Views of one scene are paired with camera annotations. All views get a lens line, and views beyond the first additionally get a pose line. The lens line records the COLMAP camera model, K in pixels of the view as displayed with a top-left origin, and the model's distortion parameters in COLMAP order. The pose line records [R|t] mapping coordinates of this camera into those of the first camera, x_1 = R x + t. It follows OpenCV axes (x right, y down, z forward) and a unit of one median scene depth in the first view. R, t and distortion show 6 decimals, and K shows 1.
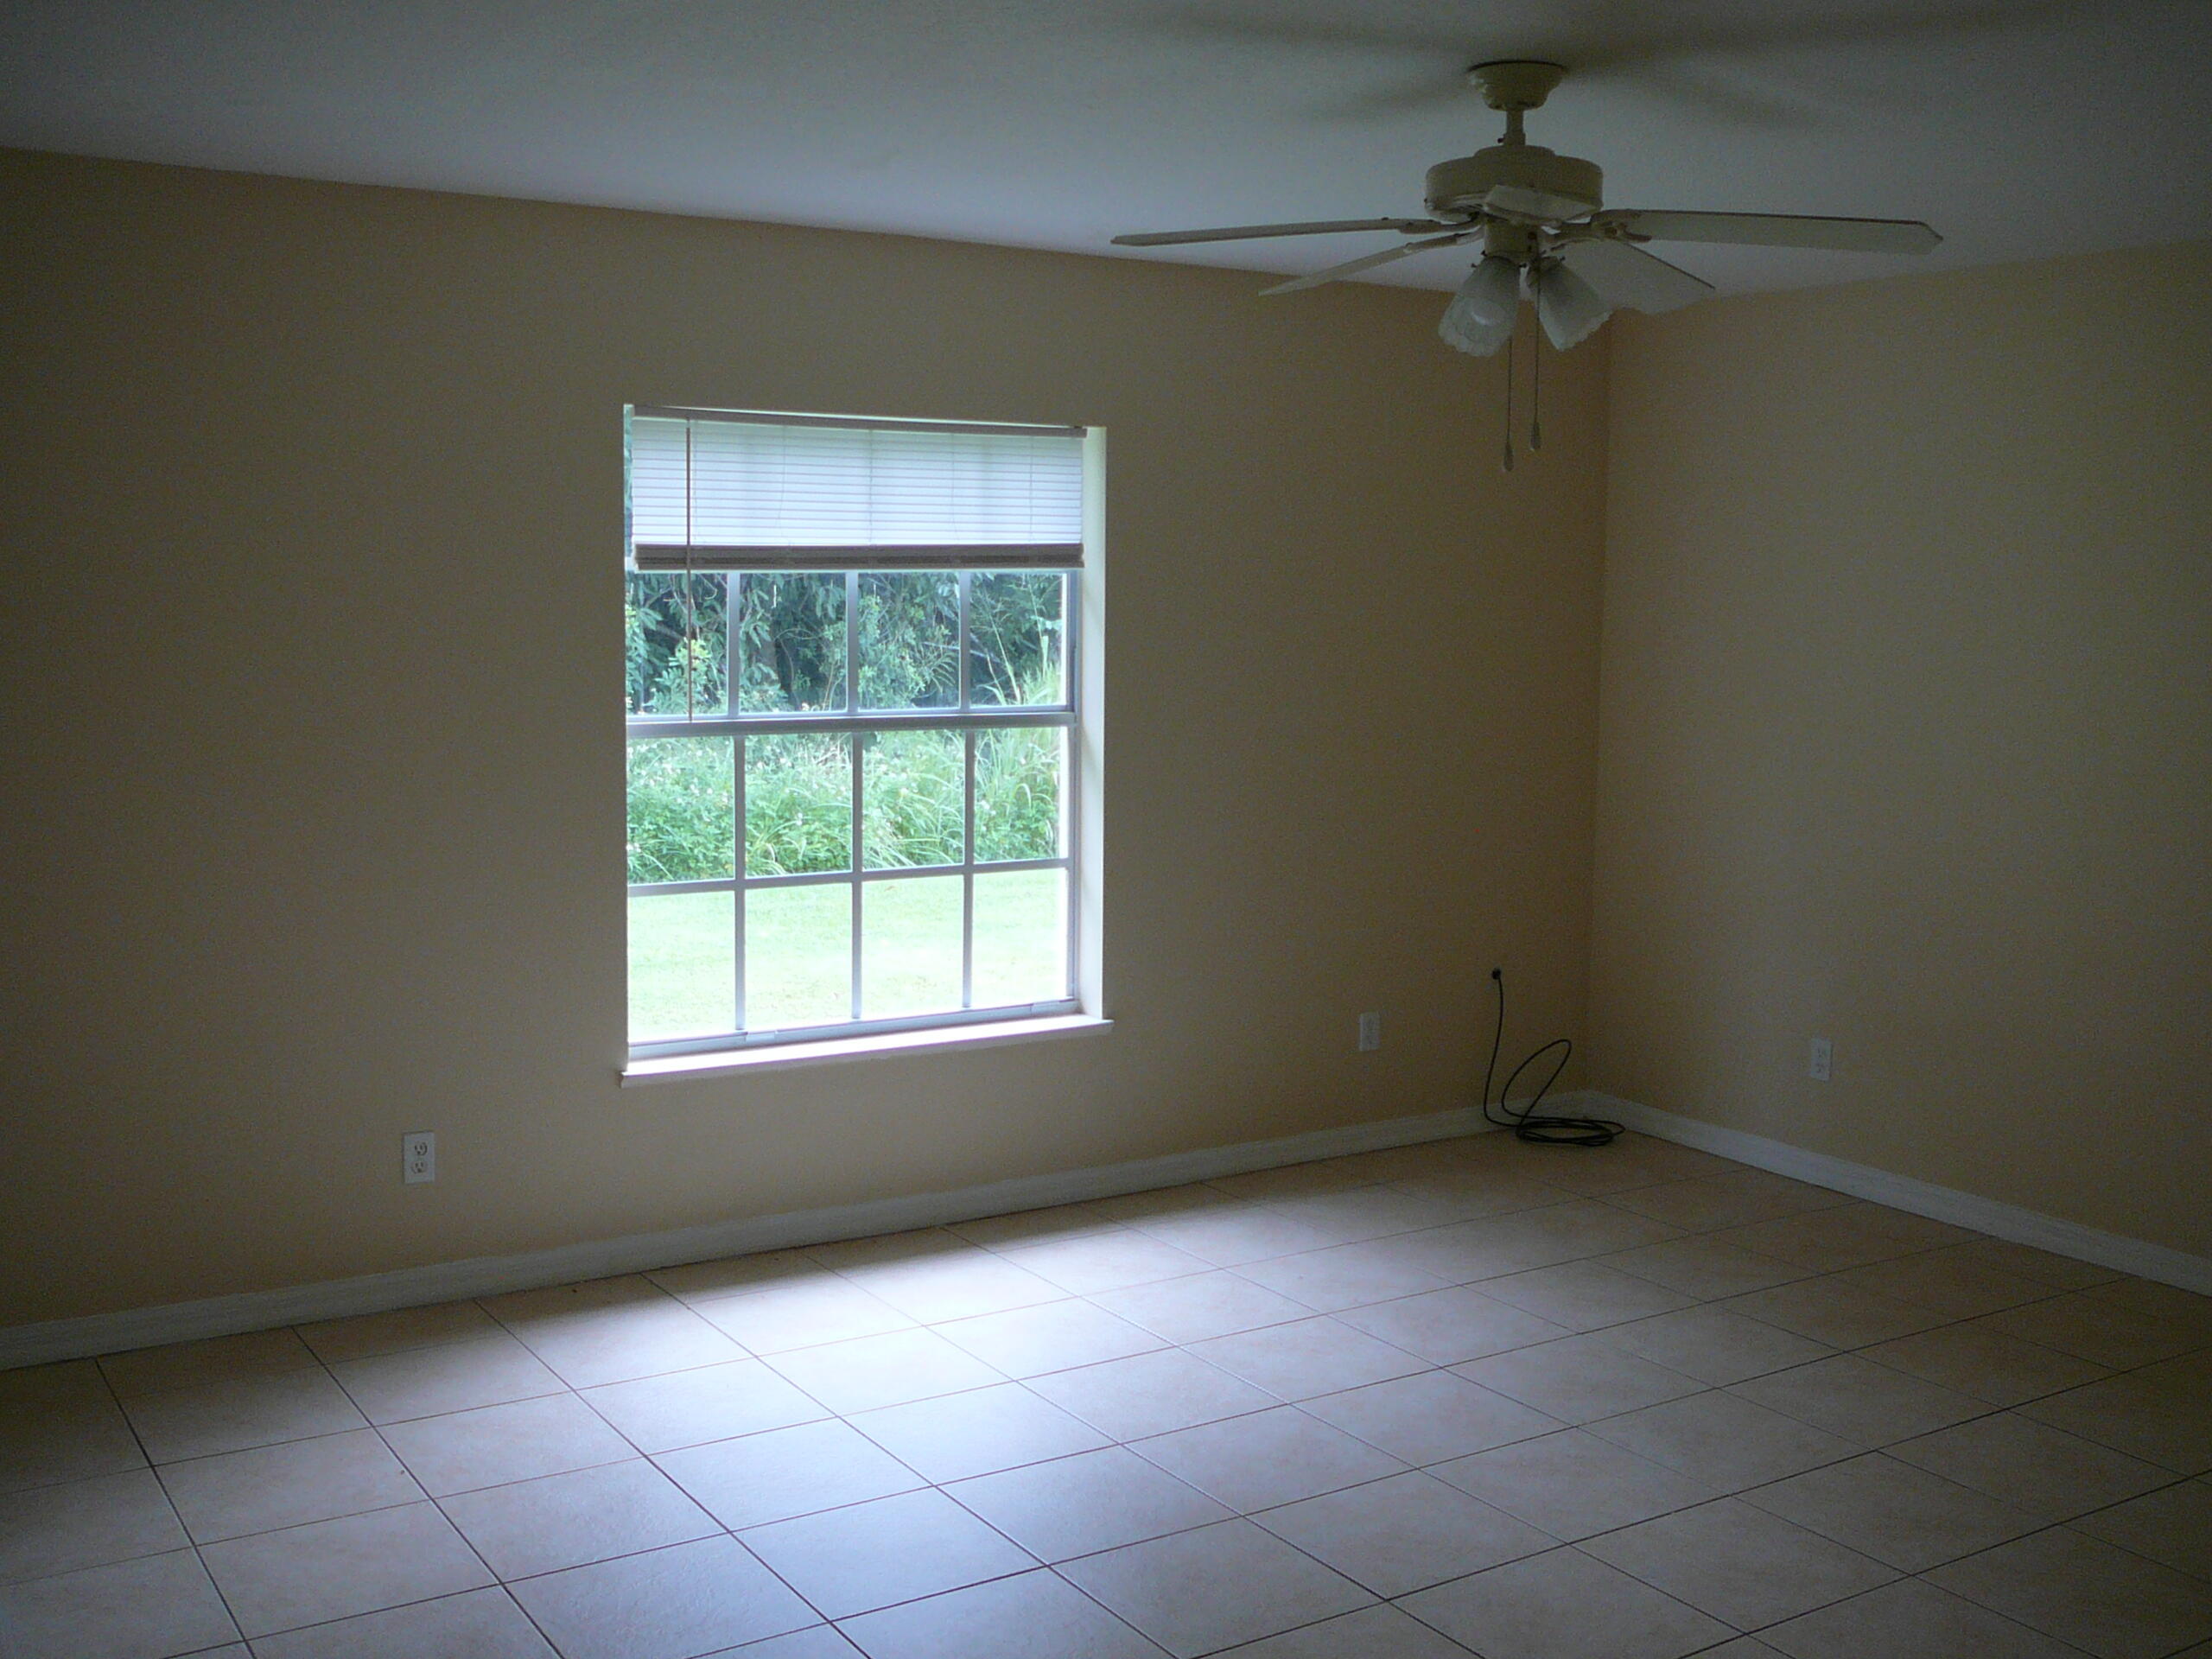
lens RADIAL K [[2284.6, 0, 1112.6], [0, 2284.6, 824.8], [0, 0, 1]] dist [-0.114547, 0.194576]
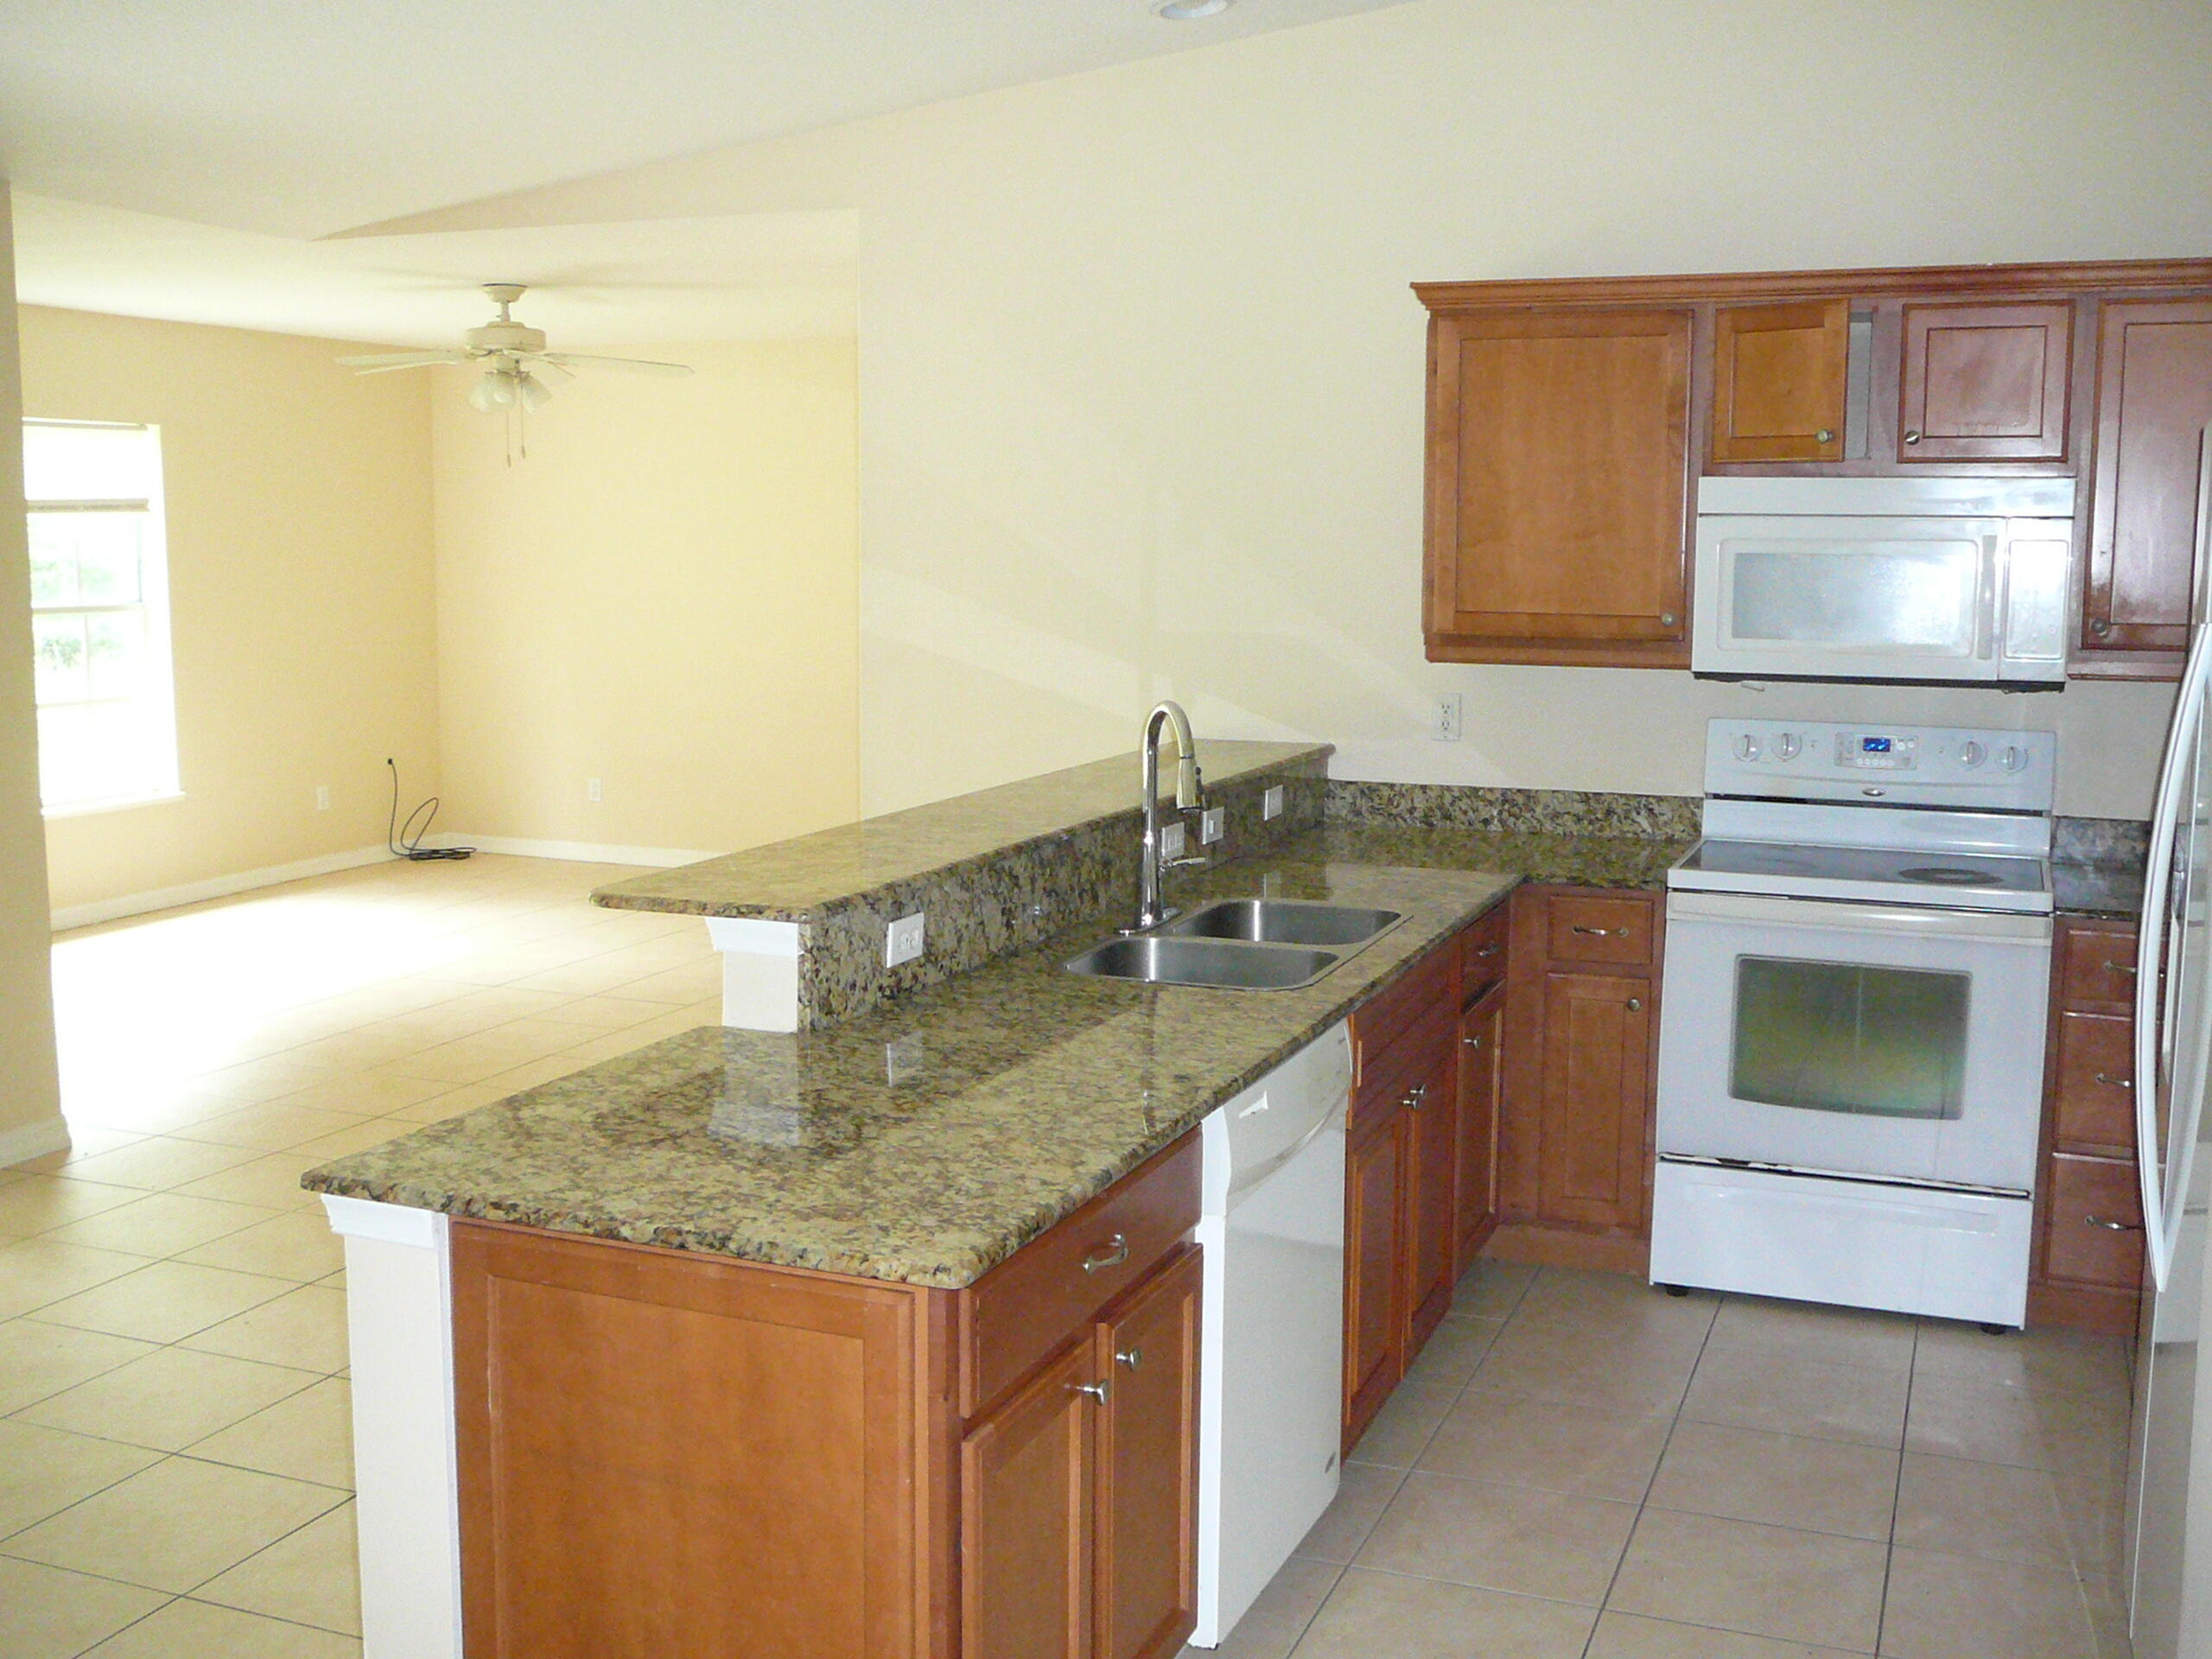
lens RADIAL K [[2284.6, 0, 1112.6], [0, 2284.6, 824.8], [0, 0, 1]] dist [-0.114547, 0.194576]
pose [[0.809702, -0.080405, 0.581306, -0.410373], [0.063299, 0.996756, 0.049700, 0.073004], [-0.583417, -0.003446, 0.812166, -0.702632]]
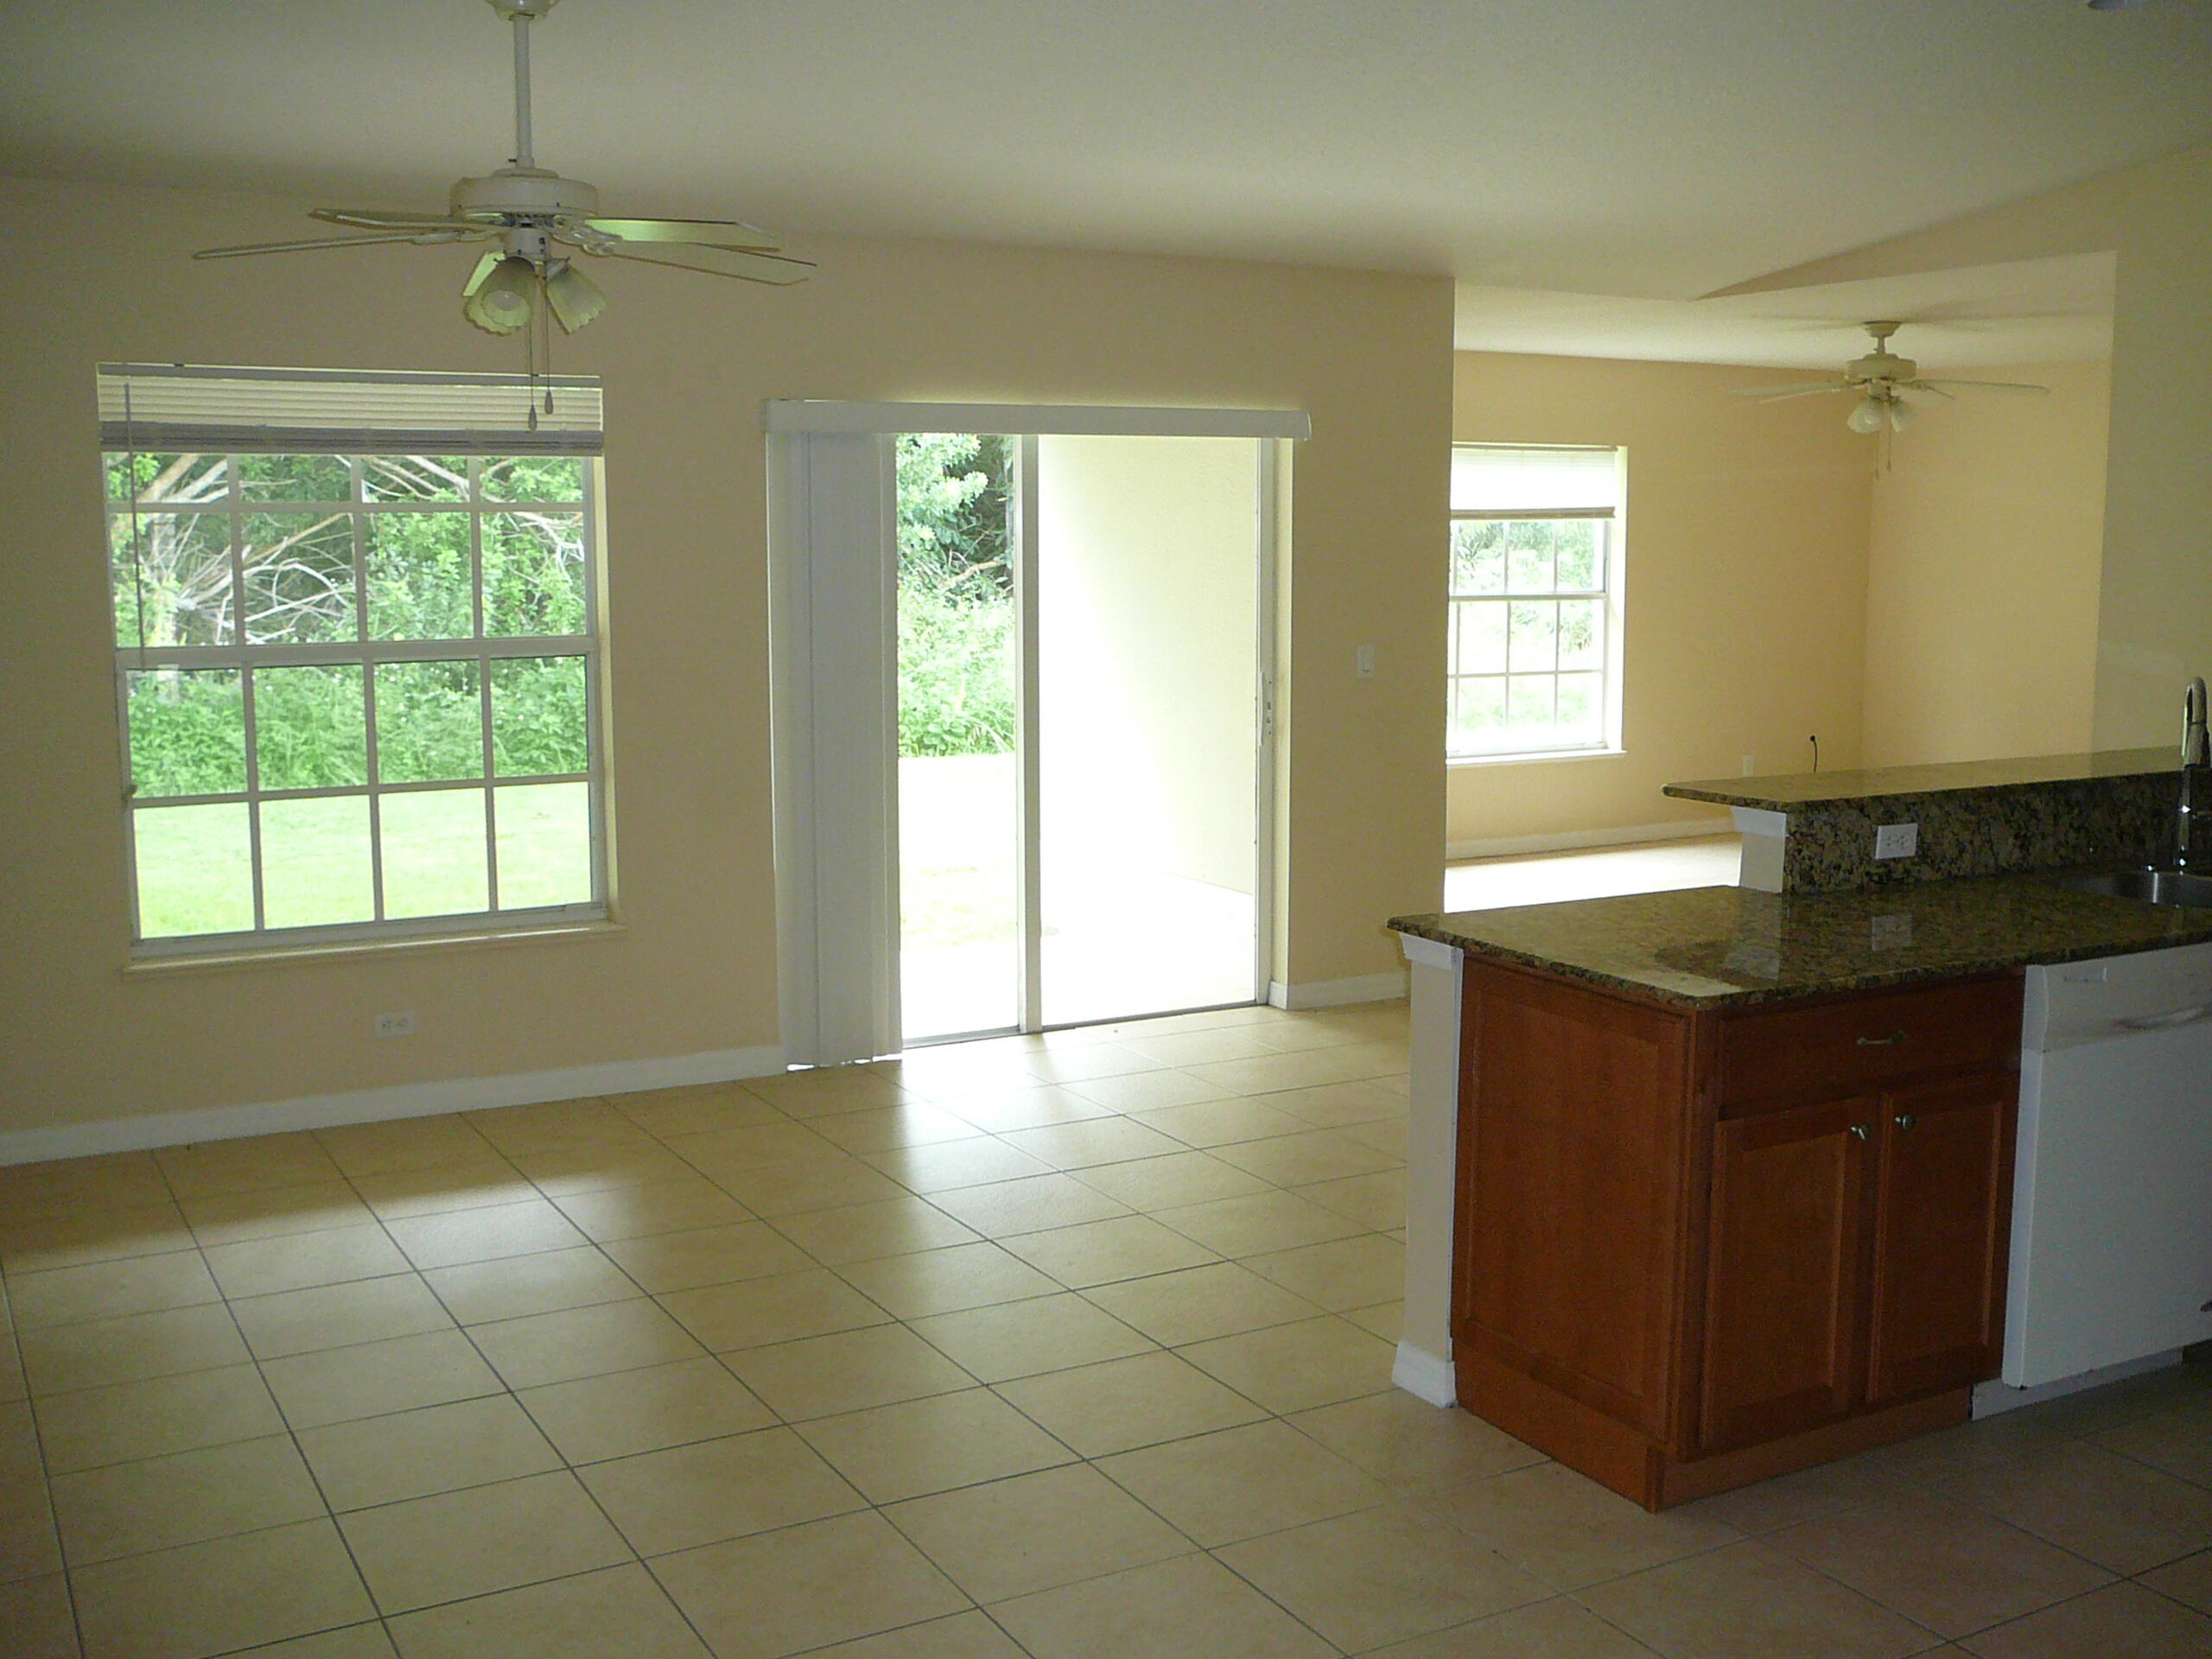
lens RADIAL K [[2284.6, 0, 1112.6], [0, 2284.6, 824.8], [0, 0, 1]] dist [-0.114547, 0.194576]
pose [[0.998196, -0.002193, -0.060000, -0.332191], [0.003611, 0.999717, 0.023533, 0.104882], [0.059932, -0.023708, 0.997921, -0.992305]]
